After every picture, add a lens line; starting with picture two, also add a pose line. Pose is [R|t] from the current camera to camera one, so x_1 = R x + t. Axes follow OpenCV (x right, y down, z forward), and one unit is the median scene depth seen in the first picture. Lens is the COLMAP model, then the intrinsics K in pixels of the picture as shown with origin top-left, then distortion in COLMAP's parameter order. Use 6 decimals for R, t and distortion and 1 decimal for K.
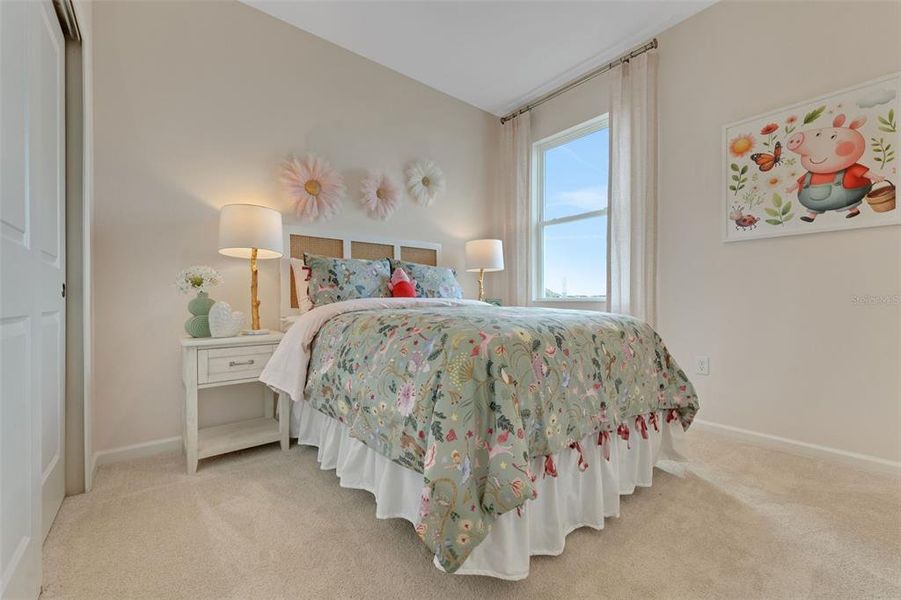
lens RADIAL K [[367.2, 0, 451.0], [0, 367.2, 301.8], [0, 0, 1]] dist [-0.003151, -0.000043]
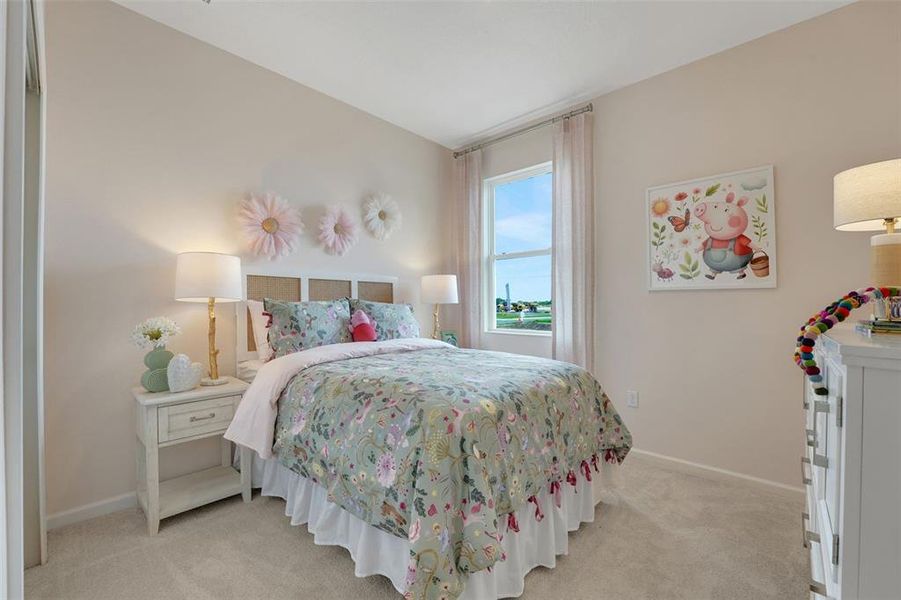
lens RADIAL K [[372.4, 0, 450.5], [0, 372.4, 300.0], [0, 0, 1]] dist [-0.032231, 0.000297]
pose [[0.989989, 0.002536, 0.141120, -0.052557], [0.001522, 0.999589, -0.028643, -0.128051], [-0.141135, 0.028571, 0.989578, -0.083465]]
